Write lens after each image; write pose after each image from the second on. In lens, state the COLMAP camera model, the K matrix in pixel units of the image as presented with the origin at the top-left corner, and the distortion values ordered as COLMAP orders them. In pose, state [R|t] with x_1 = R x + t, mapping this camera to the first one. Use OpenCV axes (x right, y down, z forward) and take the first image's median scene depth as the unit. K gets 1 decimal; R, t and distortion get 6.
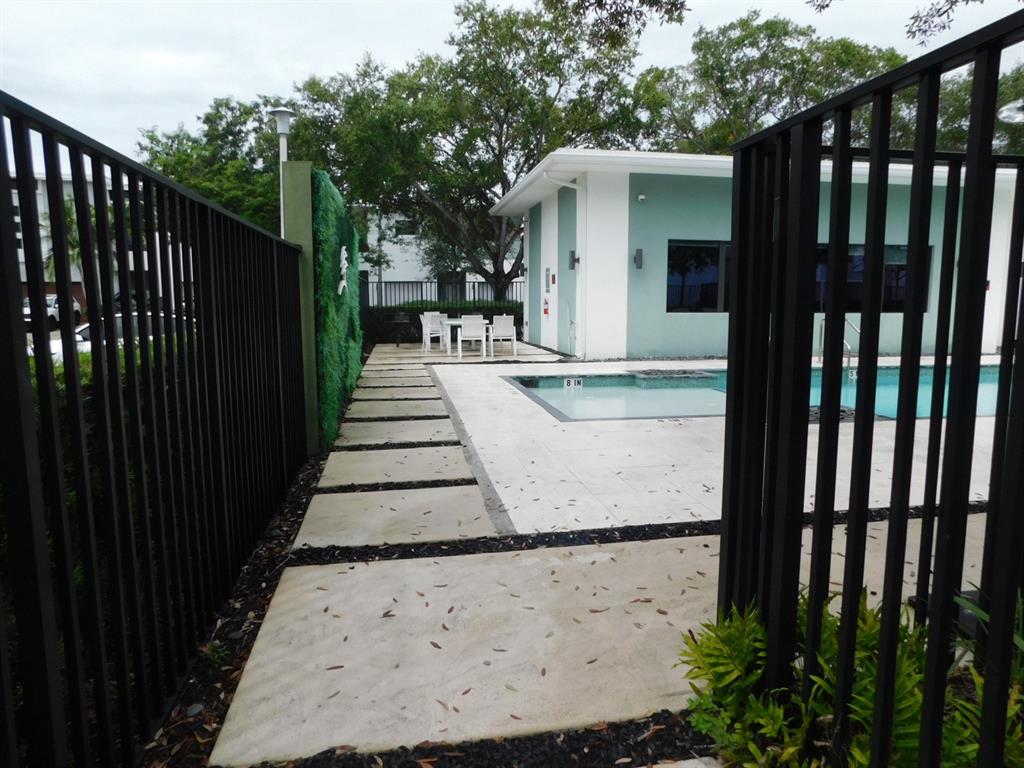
lens RADIAL K [[682.0, 0, 512.0], [0, 682.0, 384.0], [0, 0, 1]] dist [-0.063560, 0.060556]
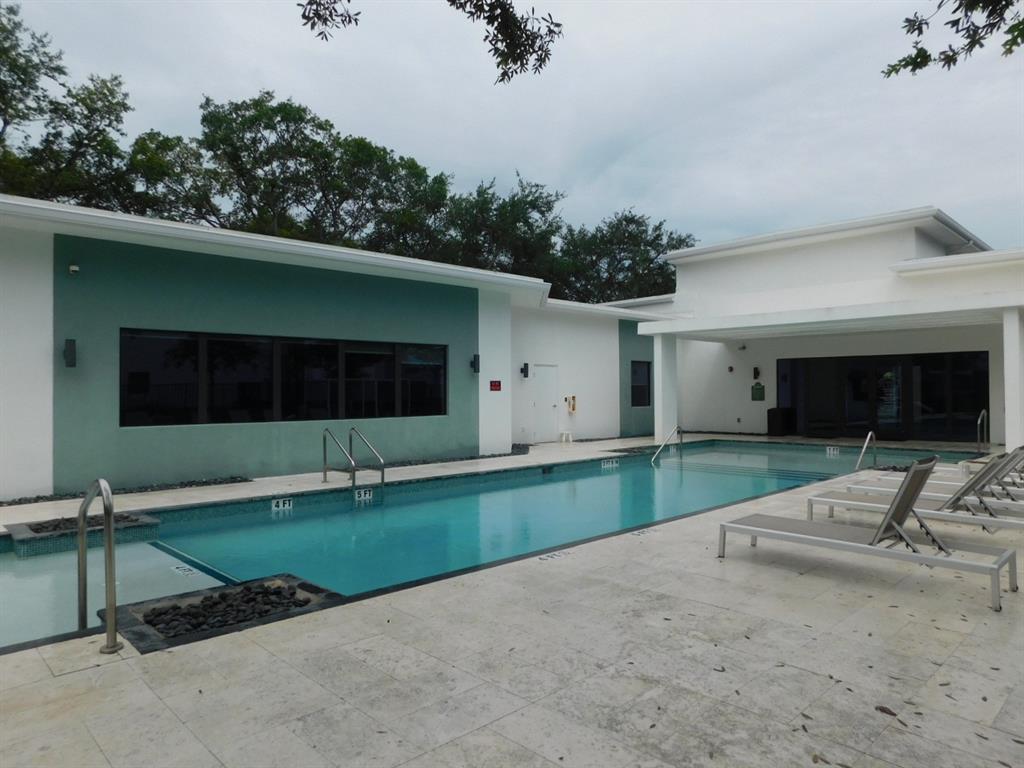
lens RADIAL K [[682.0, 0, 512.0], [0, 682.0, 384.0], [0, 0, 1]] dist [-0.063560, 0.060556]
pose [[0.820922, 0.005187, 0.571017, 0.107871], [0.078246, 0.989505, -0.121477, -0.020520], [-0.565655, 0.144403, 0.811901, 0.115948]]
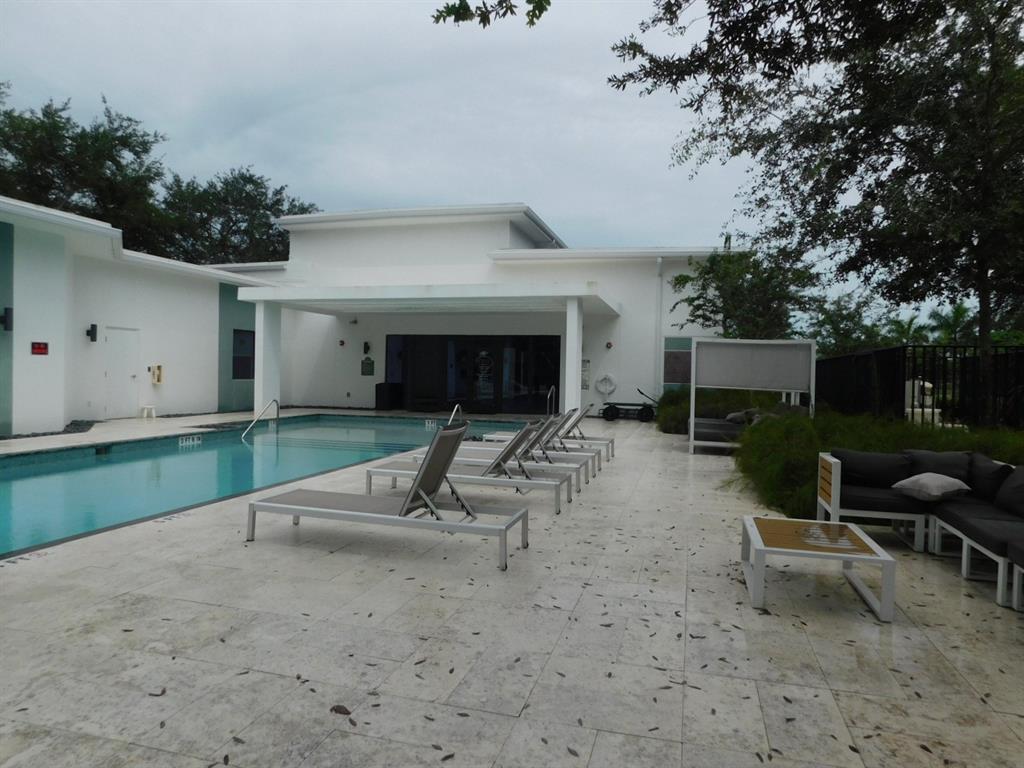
lens RADIAL K [[682.0, 0, 512.0], [0, 682.0, 384.0], [0, 0, 1]] dist [-0.063560, 0.060556]
pose [[0.423200, -0.005046, 0.906022, 0.168234], [0.099324, 0.994216, -0.040857, -0.012526], [-0.900576, 0.107281, 0.421253, 0.109204]]
